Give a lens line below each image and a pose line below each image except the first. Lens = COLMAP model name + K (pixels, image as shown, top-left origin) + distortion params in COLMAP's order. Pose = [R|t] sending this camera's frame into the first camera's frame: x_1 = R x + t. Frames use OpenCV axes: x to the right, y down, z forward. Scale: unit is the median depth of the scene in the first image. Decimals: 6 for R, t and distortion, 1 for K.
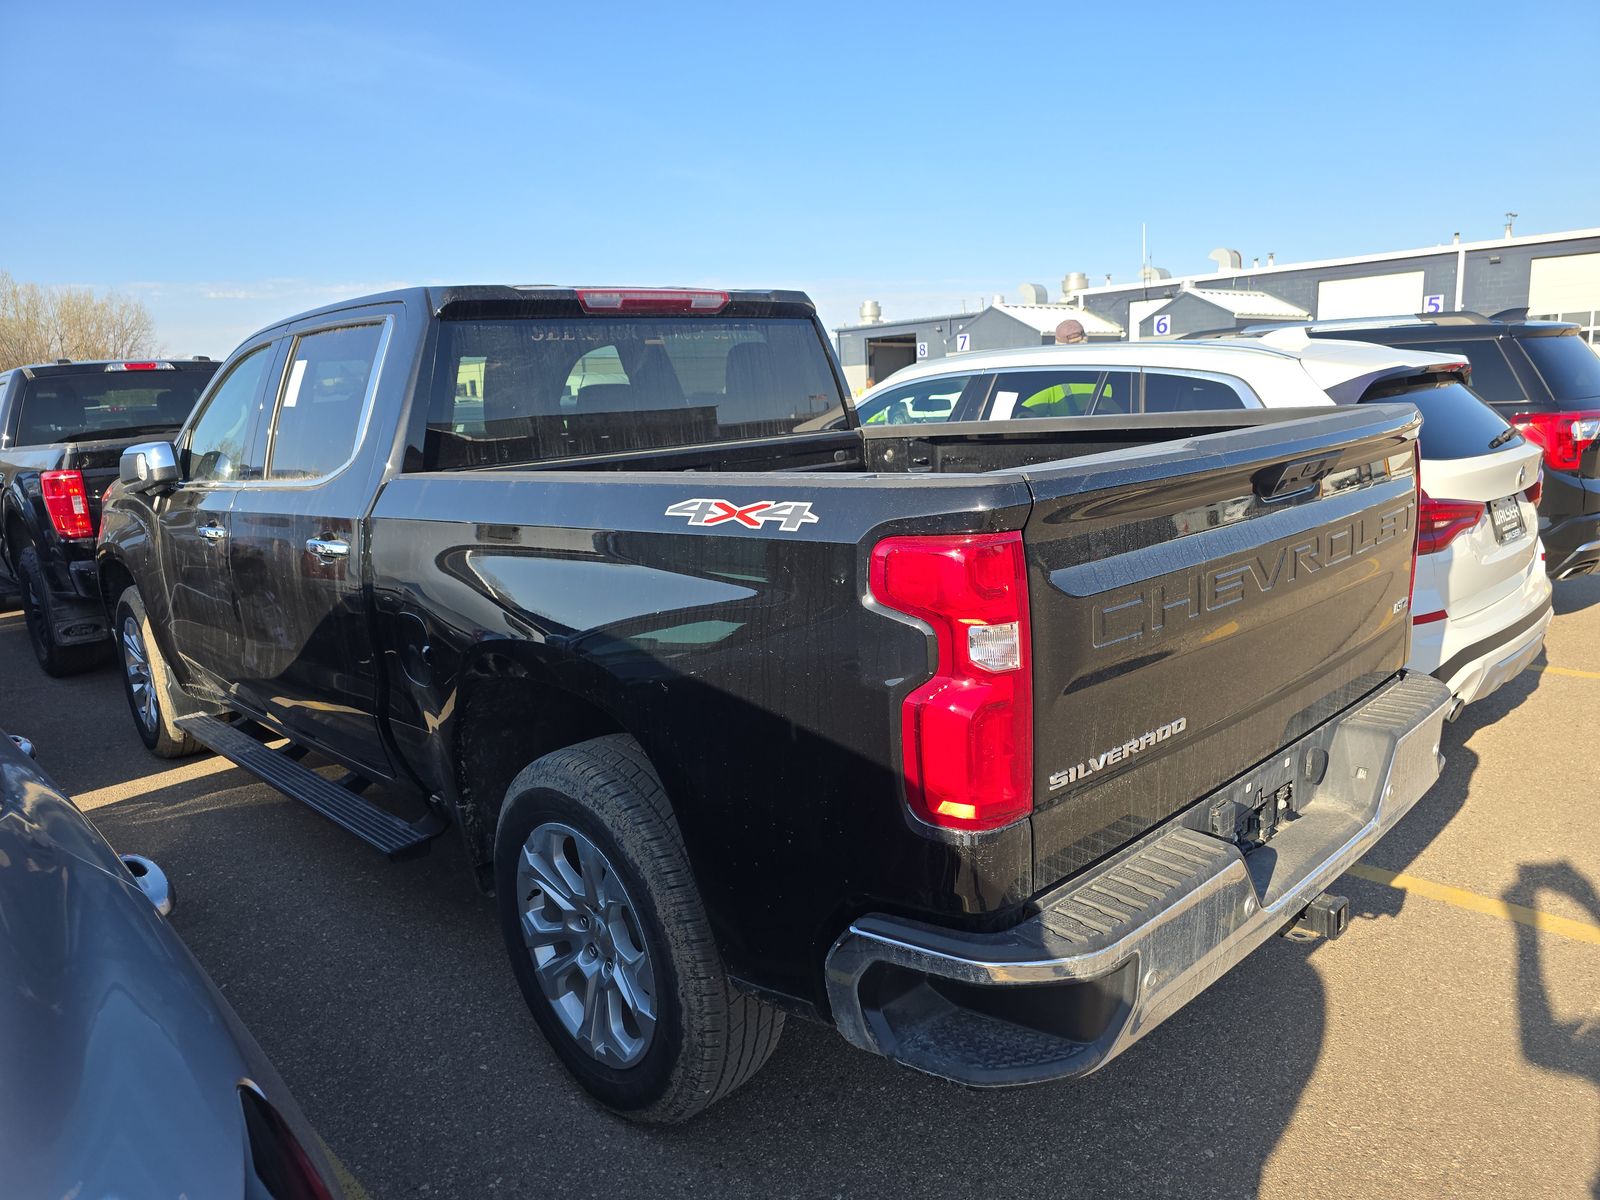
lens RADIAL K [[1073.7, 0, 800.0], [0, 1073.7, 600.0], [0, 0, 1]] dist [0.002295, -0.001371]
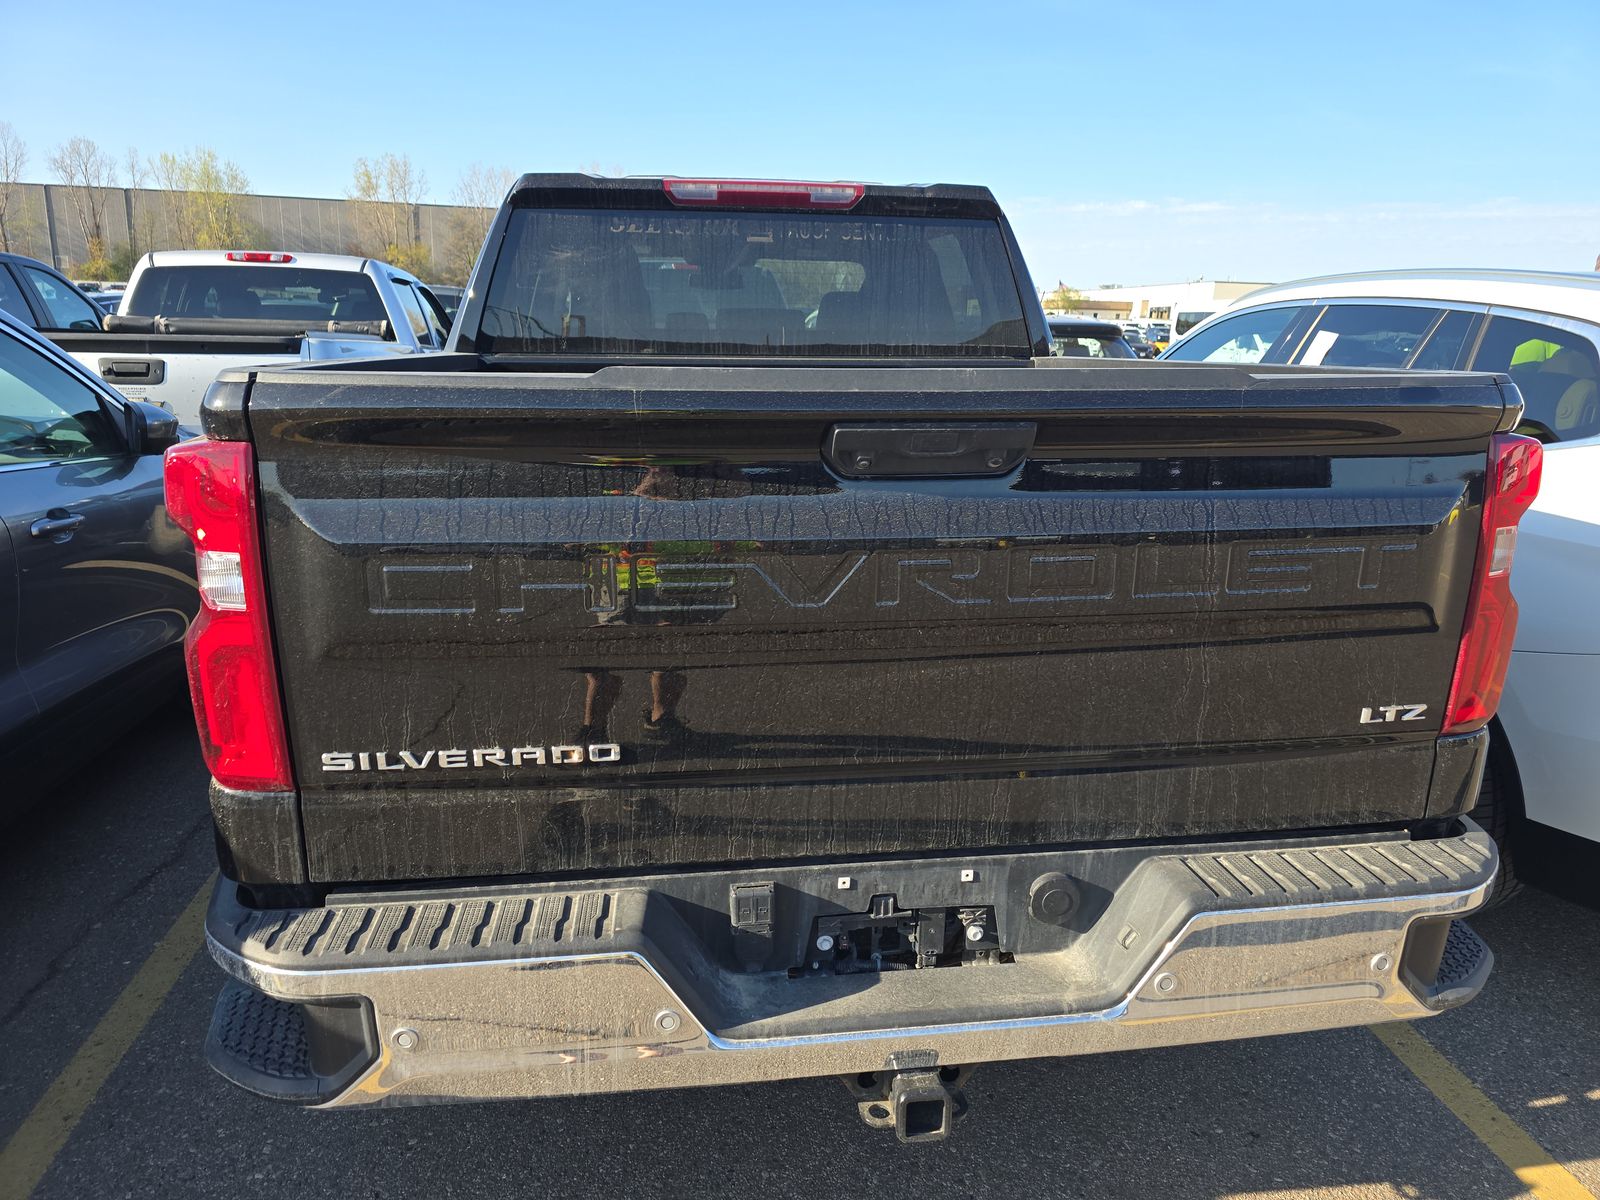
lens RADIAL K [[1097.3, 0, 787.8], [0, 1097.3, 595.5], [0, 0, 1]] dist [0.050480, -0.063465]
pose [[0.819207, 0.204141, -0.535935, 0.483501], [-0.170838, 0.978941, 0.111750, -0.056267], [0.547462, 0.000012, 0.836830, 0.243141]]
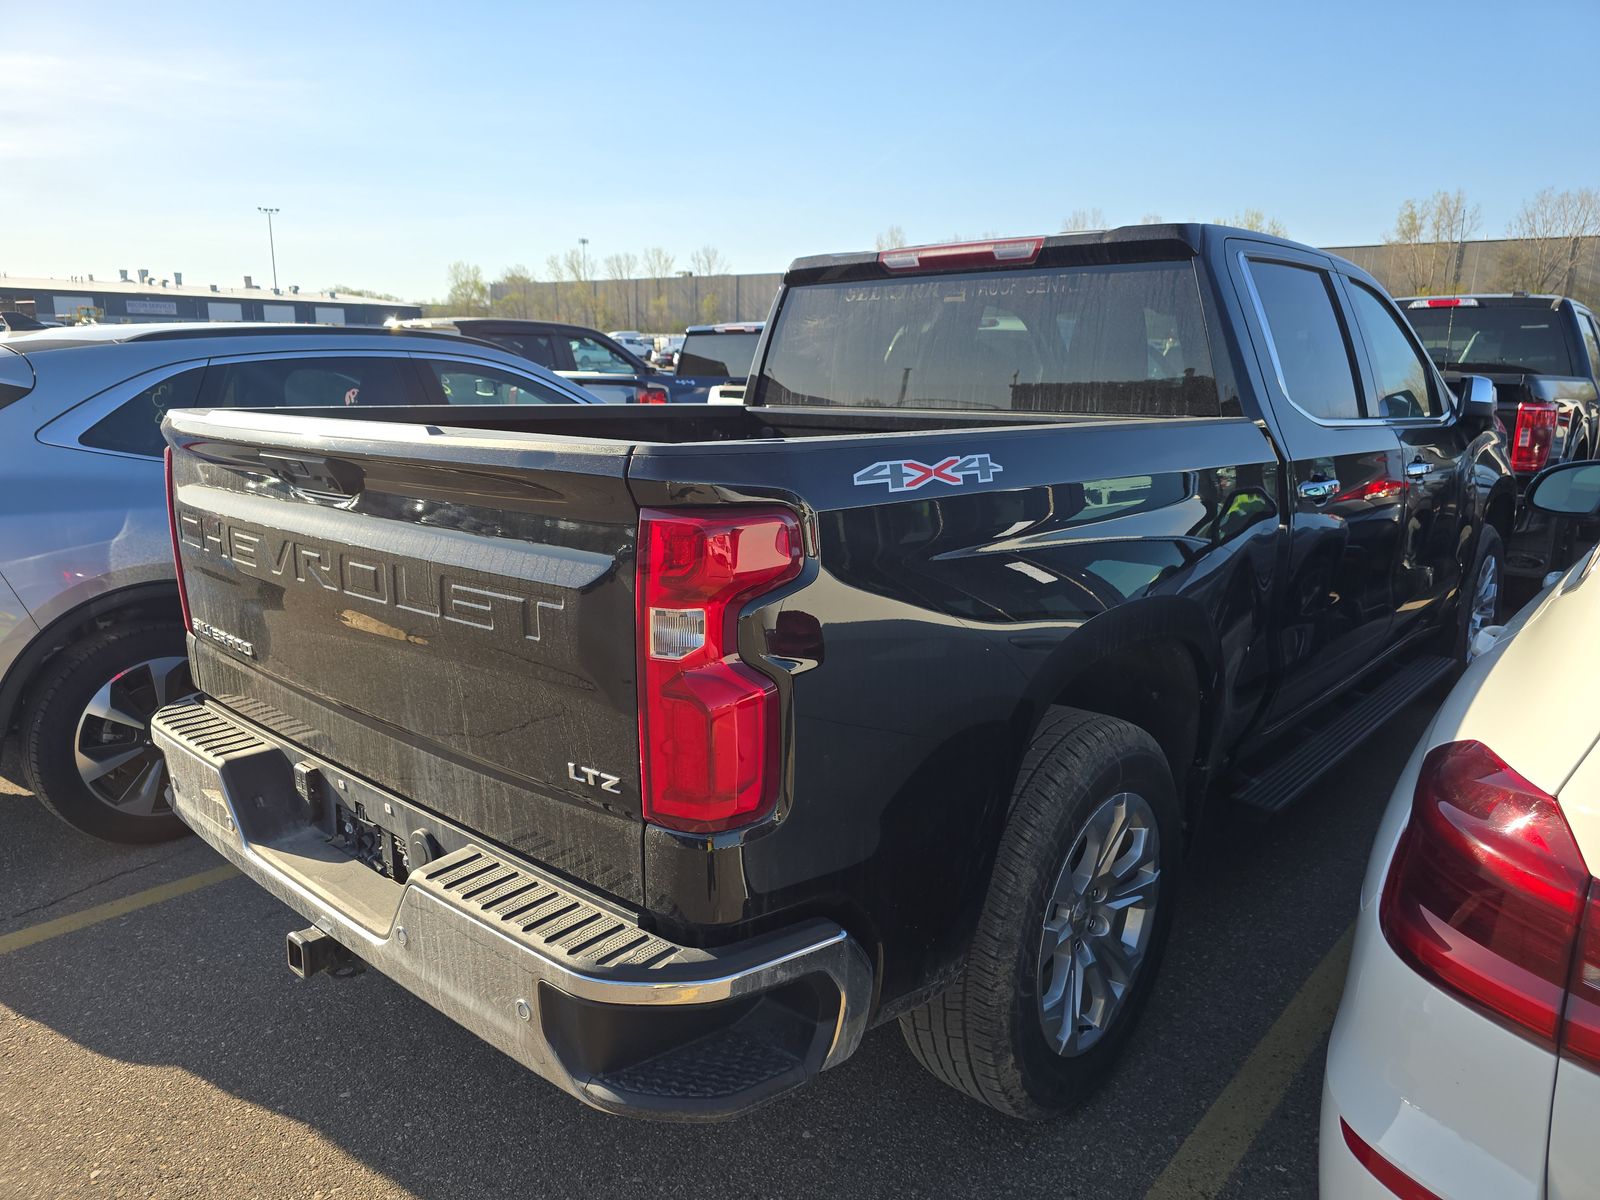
lens RADIAL K [[1097.3, 0, 787.8], [0, 1097.3, 595.5], [0, 0, 1]] dist [0.050480, -0.063465]
pose [[0.082842, 0.262409, -0.961394, 0.921435], [-0.198925, 0.949650, 0.242063, -0.213075], [0.976507, 0.171193, 0.130871, 0.831177]]
